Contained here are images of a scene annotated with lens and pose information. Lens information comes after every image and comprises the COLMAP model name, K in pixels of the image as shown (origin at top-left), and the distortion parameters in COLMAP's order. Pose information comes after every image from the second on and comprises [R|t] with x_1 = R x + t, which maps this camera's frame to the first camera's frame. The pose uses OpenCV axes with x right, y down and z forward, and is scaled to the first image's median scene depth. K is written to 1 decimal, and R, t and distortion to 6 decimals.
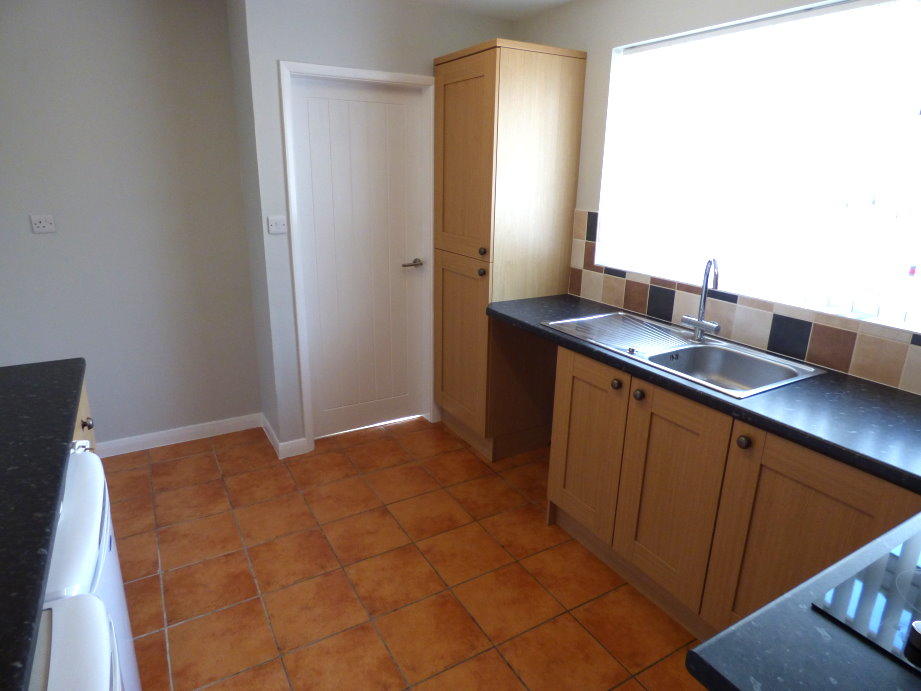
lens RADIAL K [[564.5, 0, 464.1], [0, 564.5, 342.6], [0, 0, 1]] dist [-0.001056, -0.003730]
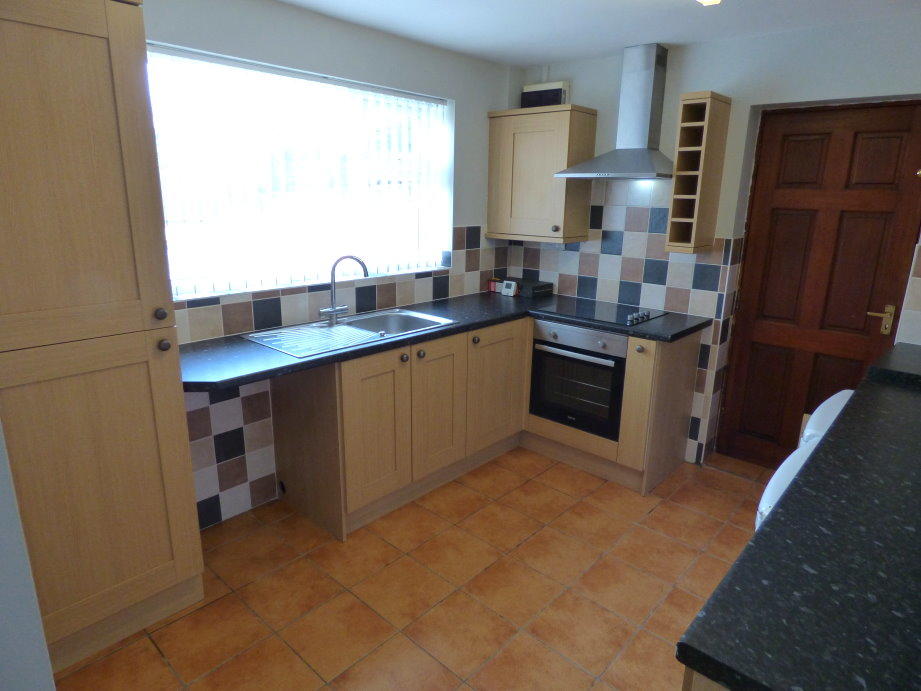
lens RADIAL K [[564.5, 0, 464.1], [0, 564.5, 342.6], [0, 0, 1]] dist [-0.001056, -0.003730]
pose [[-0.301126, -0.266498, 0.915588, -0.862203], [0.255832, 0.902377, 0.346792, -0.339284], [-0.918626, 0.338665, -0.203551, 1.034998]]
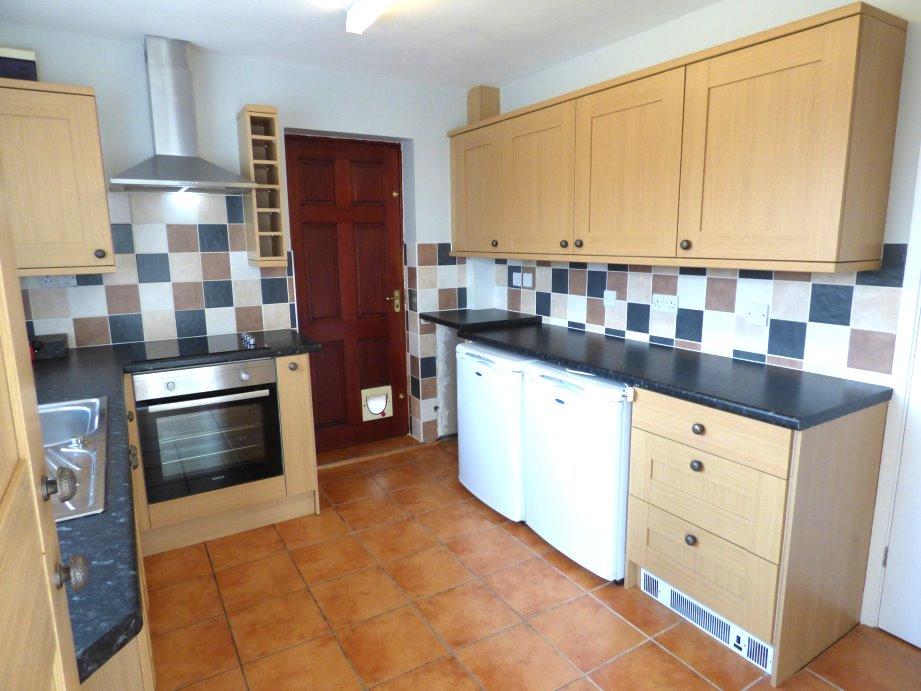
lens RADIAL K [[564.5, 0, 464.1], [0, 564.5, 342.6], [0, 0, 1]] dist [-0.001056, -0.003730]
pose [[-0.999789, -0.005379, -0.019820, -0.150133], [-0.014017, 0.884067, 0.467151, -0.401554], [0.015009, 0.467330, -0.883956, 1.476869]]
